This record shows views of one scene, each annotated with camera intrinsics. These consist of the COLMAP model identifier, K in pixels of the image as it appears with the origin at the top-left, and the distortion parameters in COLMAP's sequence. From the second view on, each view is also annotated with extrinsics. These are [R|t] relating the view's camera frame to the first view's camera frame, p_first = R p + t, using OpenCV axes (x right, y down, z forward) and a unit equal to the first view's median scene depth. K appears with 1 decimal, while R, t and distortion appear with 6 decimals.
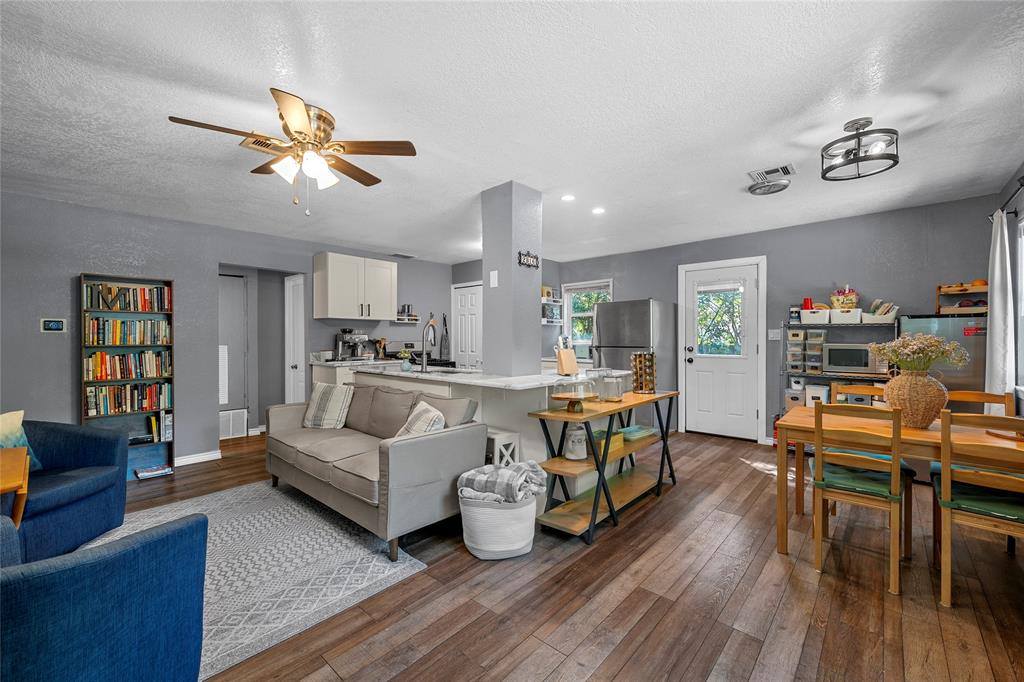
lens RADIAL K [[418.2, 0, 512.0], [0, 418.2, 340.0], [0, 0, 1]] dist [0.000260, 0.000108]
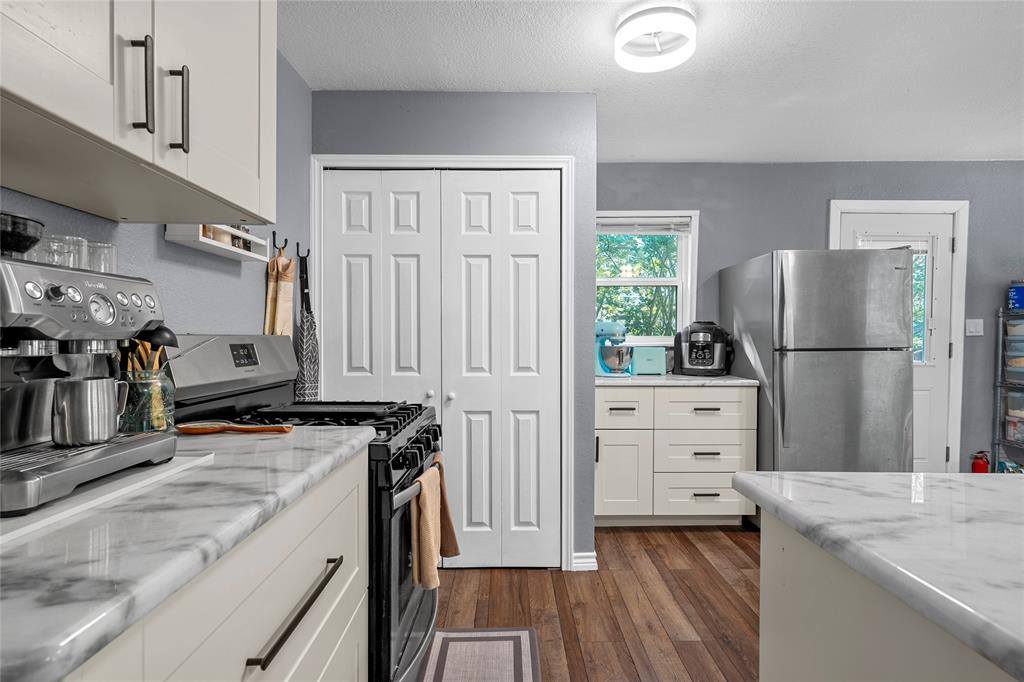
lens RADIAL K [[521.1, 0, 516.3], [0, 521.1, 343.4], [0, 0, 1]] dist [0.014003, -0.000072]
pose [[0.731166, -0.001976, 0.682196, -0.510638], [0.001764, 0.999998, 0.001007, 0.011592], [-0.682197, 0.000467, 0.731168, 1.058712]]
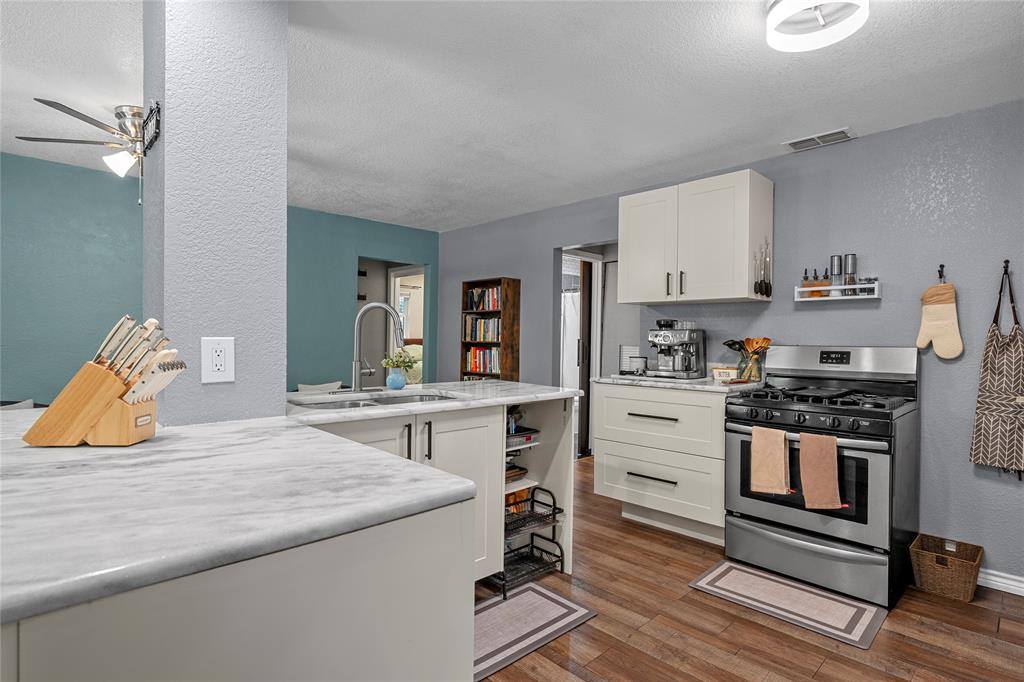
lens RADIAL K [[521.1, 0, 509.0], [0, 521.1, 341.8], [0, 0, 1]] dist [0.014003, -0.000072]
pose [[-0.077112, 0.003840, -0.997015, 0.430143], [-0.017213, 0.999838, 0.005182, 0.003095], [0.996874, 0.017561, -0.077034, 1.122303]]
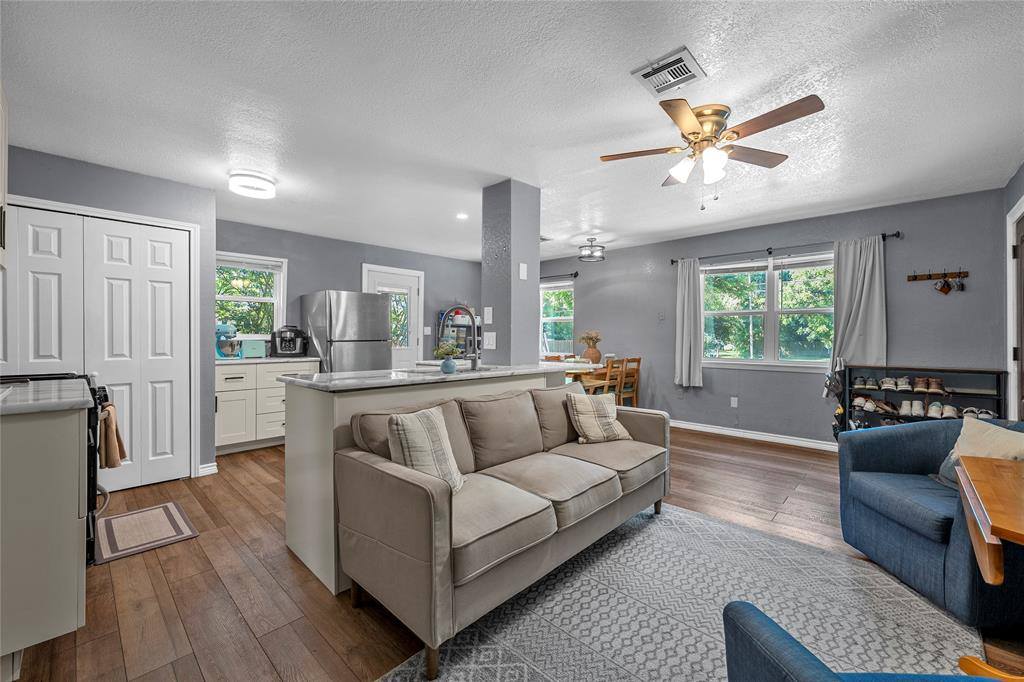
lens RADIAL K [[418.2, 0, 515.1], [0, 418.2, 341.0], [0, 0, 1]] dist [0.000260, 0.000108]
pose [[0.024699, -0.004179, 0.999686, -0.867980], [0.006137, 0.999973, 0.004029, 0.019511], [-0.999676, 0.006036, 0.024724, 0.808892]]
